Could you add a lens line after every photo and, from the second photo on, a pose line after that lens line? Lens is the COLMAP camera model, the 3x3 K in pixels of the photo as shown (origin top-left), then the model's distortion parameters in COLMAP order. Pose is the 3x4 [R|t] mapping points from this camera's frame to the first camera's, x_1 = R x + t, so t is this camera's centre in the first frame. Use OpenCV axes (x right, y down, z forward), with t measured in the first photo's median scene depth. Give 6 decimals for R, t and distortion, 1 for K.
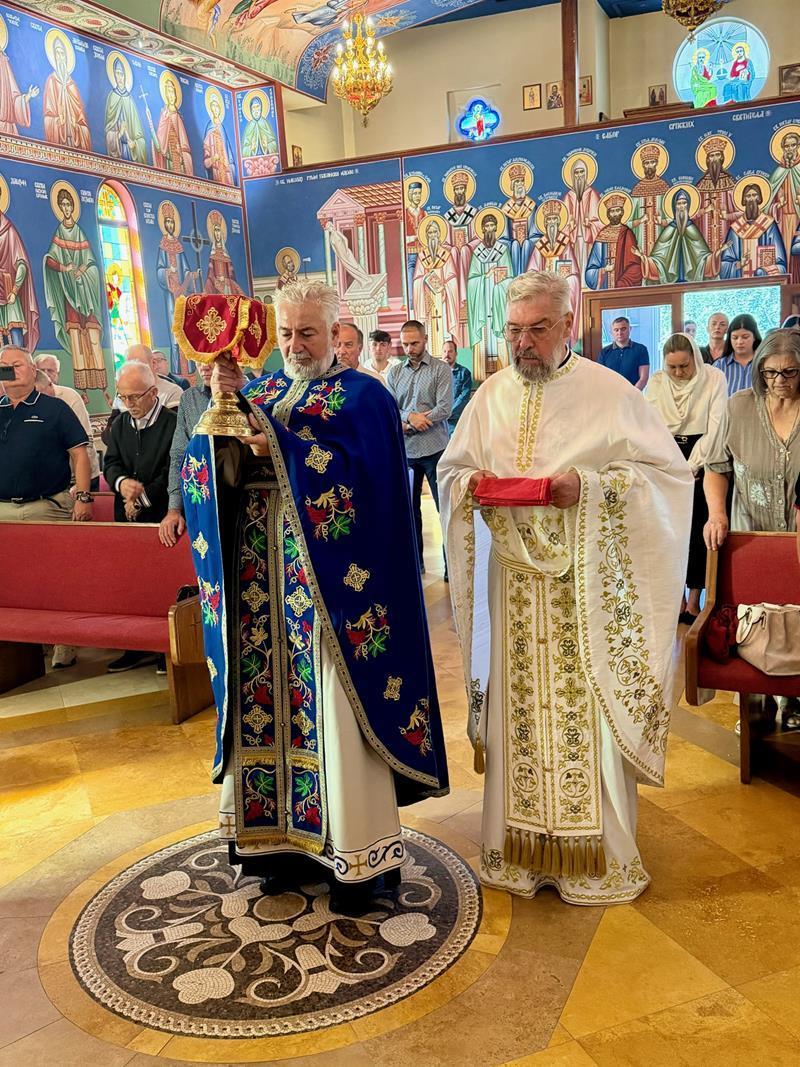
lens RADIAL K [[989.2, 0, 400.0], [0, 989.2, 533.5], [0, 0, 1]] dist [0.231165, -0.476056]
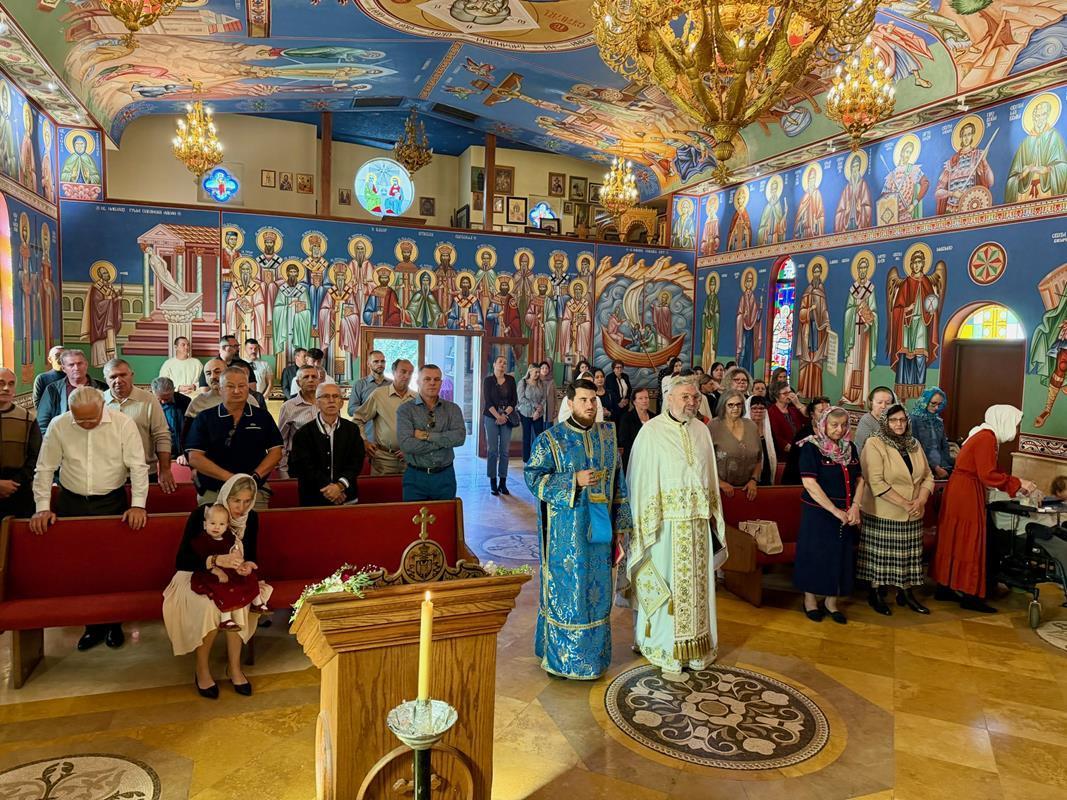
lens RADIAL K [[731.8, 0, 521.0], [0, 731.8, 399.3], [0, 0, 1]] dist [0.077283, -0.108554]
pose [[0.738638, 0.022698, 0.673720, -0.366090], [0.047784, 0.995156, -0.085916, -0.026739], [-0.672406, 0.095654, 0.733976, 0.052445]]
